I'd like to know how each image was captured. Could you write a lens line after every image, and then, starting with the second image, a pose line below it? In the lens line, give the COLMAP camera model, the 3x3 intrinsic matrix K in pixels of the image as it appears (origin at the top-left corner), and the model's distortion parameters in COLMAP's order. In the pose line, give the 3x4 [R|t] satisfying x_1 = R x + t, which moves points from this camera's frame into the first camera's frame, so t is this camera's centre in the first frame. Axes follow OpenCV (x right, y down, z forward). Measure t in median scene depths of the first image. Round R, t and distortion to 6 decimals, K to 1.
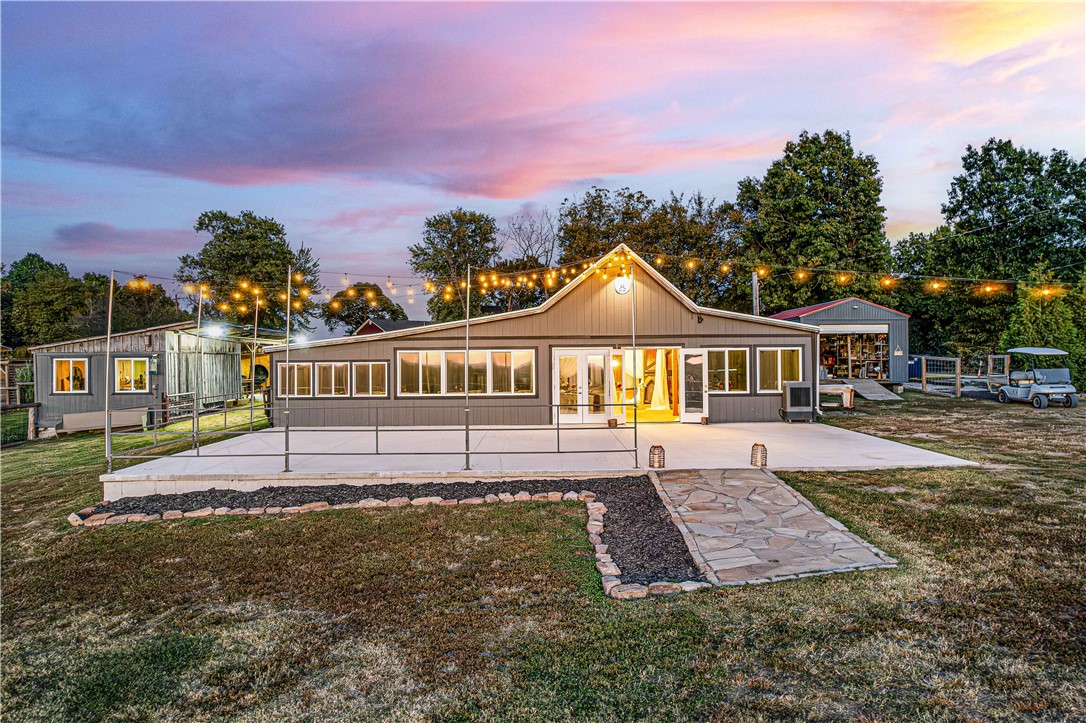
lens RADIAL K [[734.1, 0, 543.0], [0, 734.1, 361.5], [0, 0, 1]] dist [-0.067949, 0.065958]
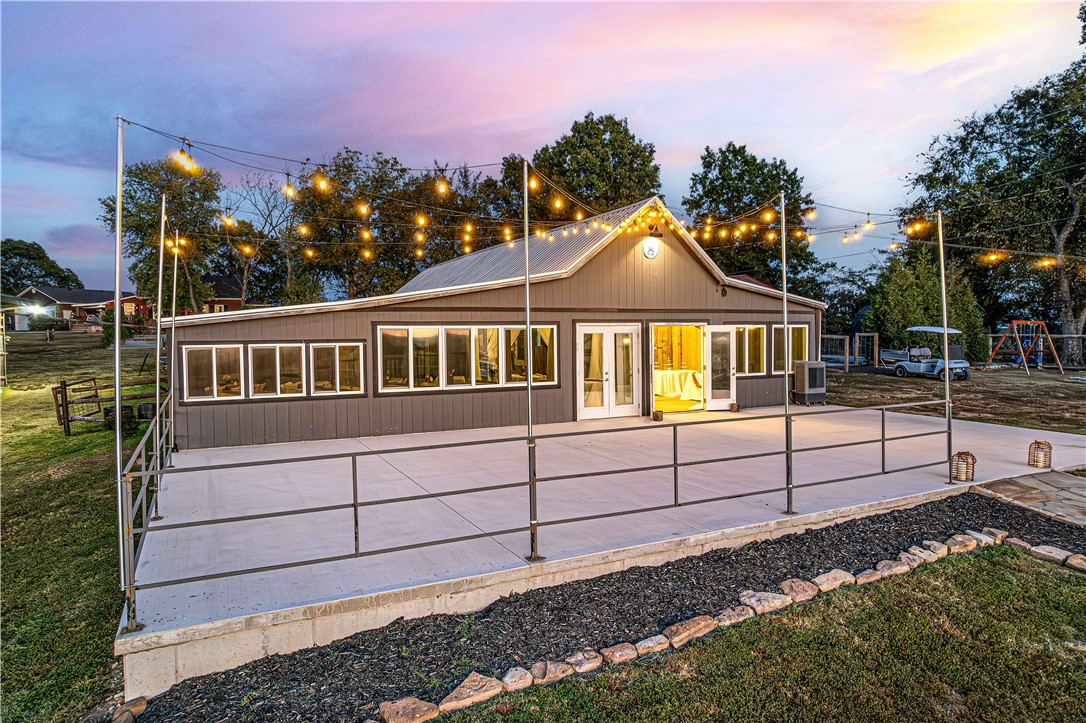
lens RADIAL K [[701.6, 0, 543.0], [0, 701.6, 361.5], [0, 0, 1]] dist [-0.046844, 0.000212]
pose [[0.893874, -0.017301, 0.447985, -0.352979], [0.001977, 0.999398, 0.034651, -0.003901], [-0.448314, -0.030088, 0.893369, 0.347925]]
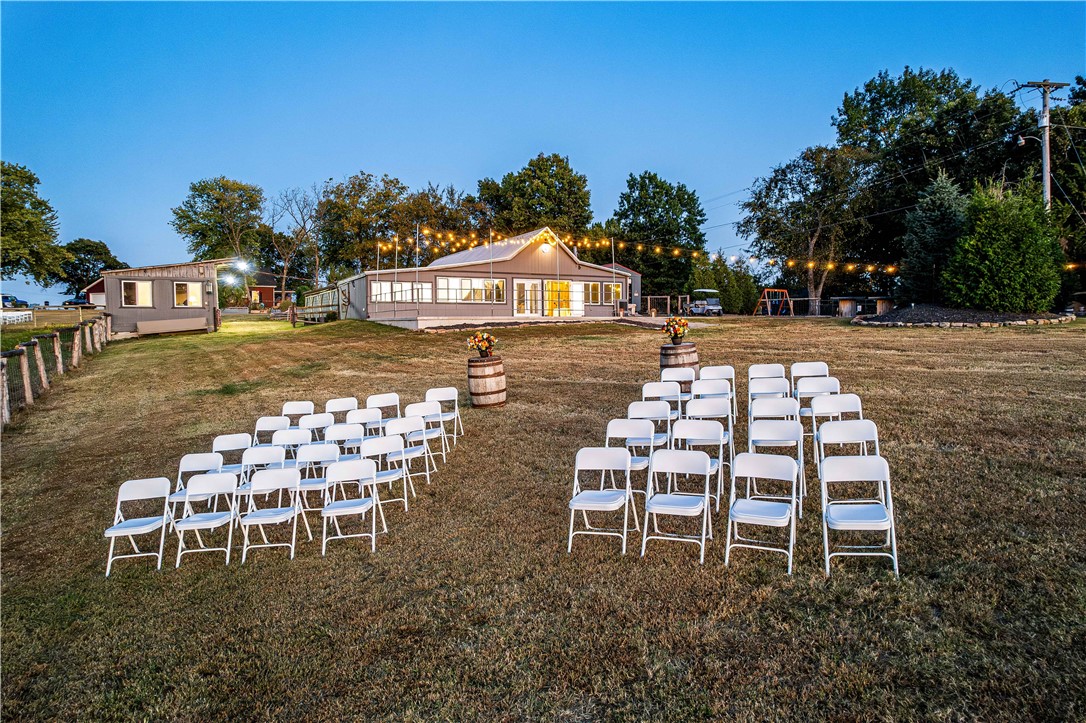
lens RADIAL K [[734.1, 0, 543.0], [0, 734.1, 361.5], [0, 0, 1]] dist [-0.067949, 0.065958]
pose [[0.877886, -0.014907, 0.478638, -0.840417], [0.001299, 0.999586, 0.028748, 0.142746], [-0.478868, -0.024616, 0.877542, -0.726182]]
